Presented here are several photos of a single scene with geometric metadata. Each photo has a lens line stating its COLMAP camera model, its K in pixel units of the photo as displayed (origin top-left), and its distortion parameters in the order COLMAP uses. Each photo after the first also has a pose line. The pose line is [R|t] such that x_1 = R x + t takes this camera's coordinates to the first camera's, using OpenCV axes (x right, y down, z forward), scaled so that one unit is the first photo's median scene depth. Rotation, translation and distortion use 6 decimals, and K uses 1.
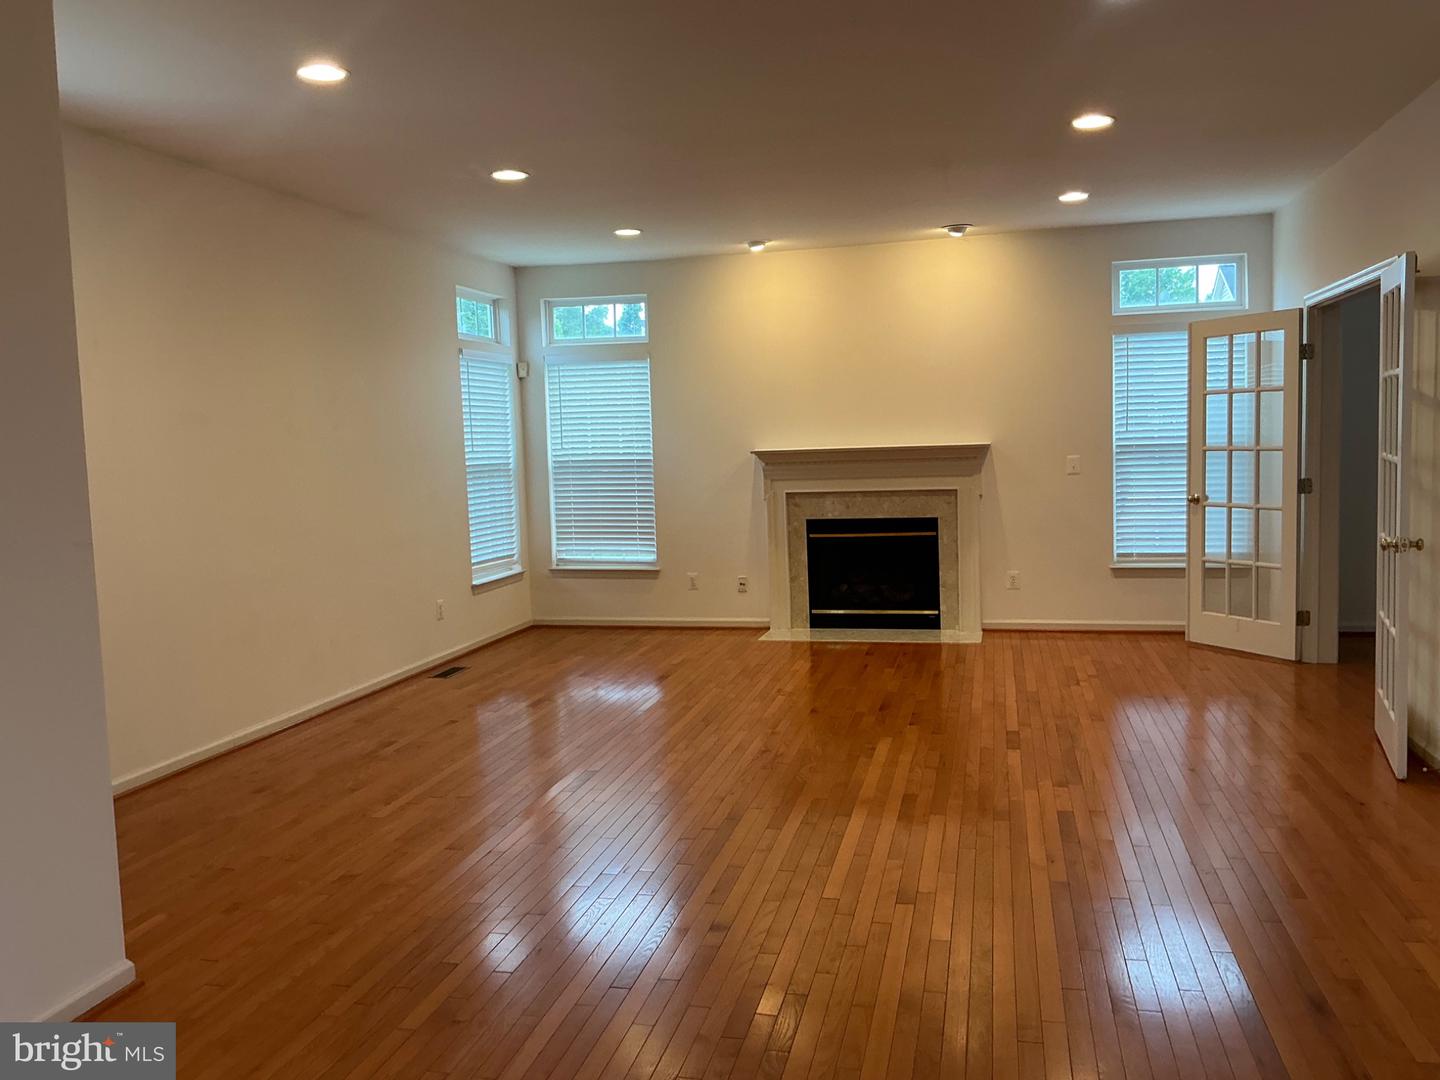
lens RADIAL K [[1166.8, 0, 720.0], [0, 1166.8, 540.0], [0, 0, 1]] dist [0.007052, -0.009843]
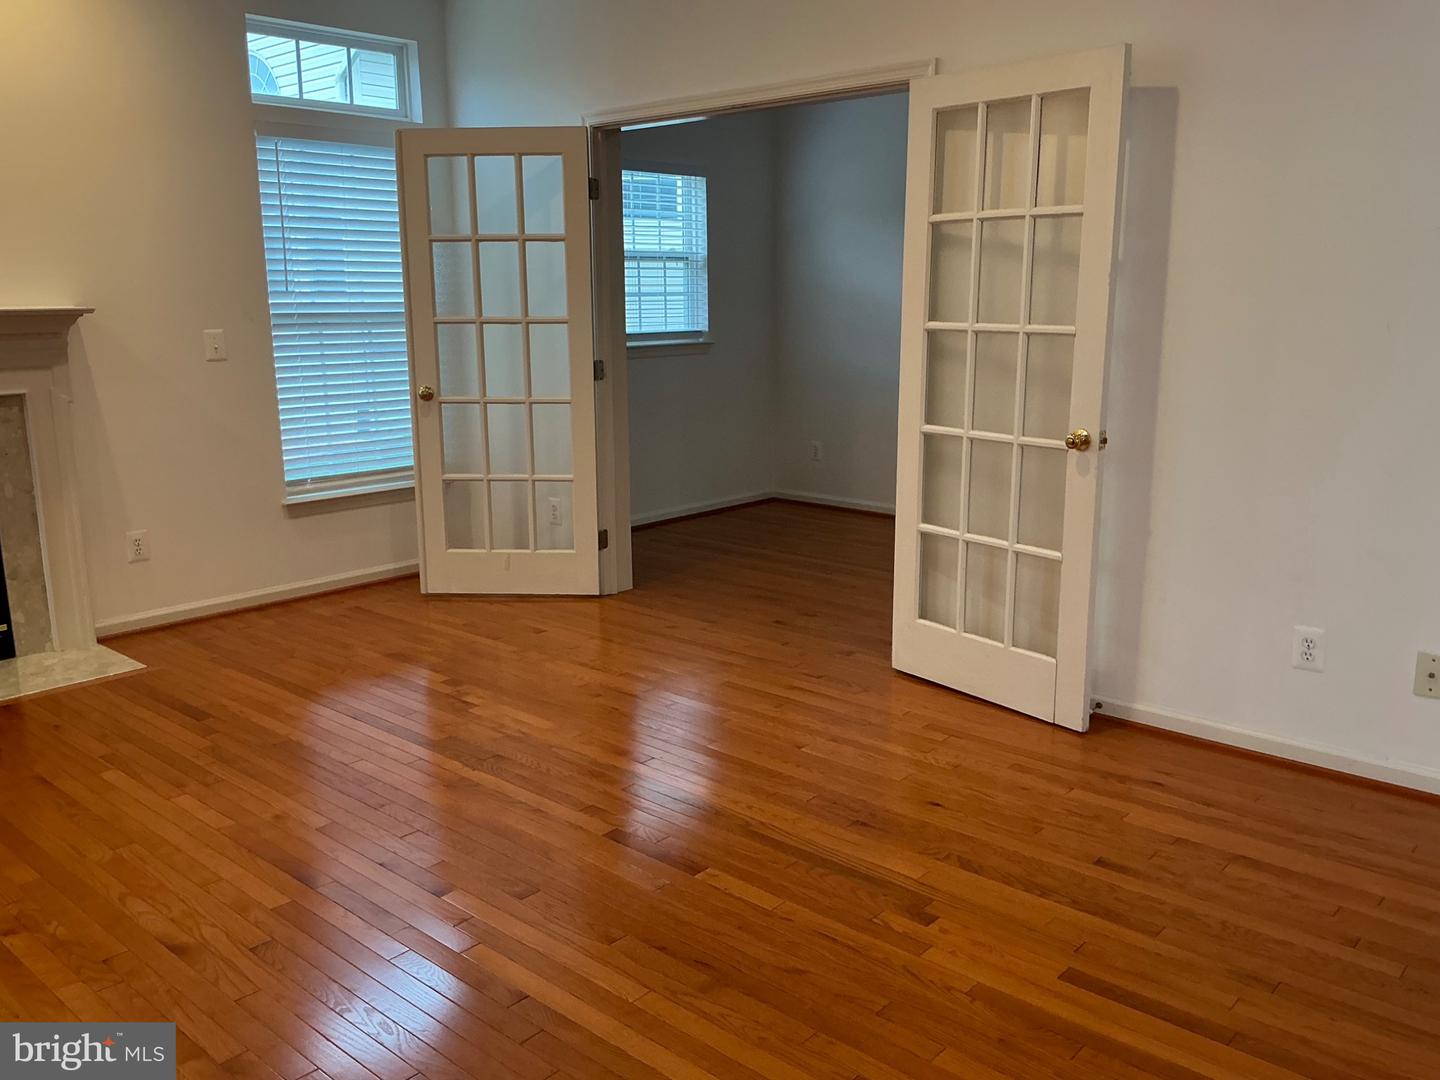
lens RADIAL K [[1166.8, 0, 720.0], [0, 1166.8, 540.0], [0, 0, 1]] dist [0.007052, -0.009843]
pose [[0.471549, -0.152888, 0.868485, -0.130188], [0.068278, 0.988230, 0.136896, -0.031341], [-0.879192, -0.005254, 0.476438, 0.501071]]
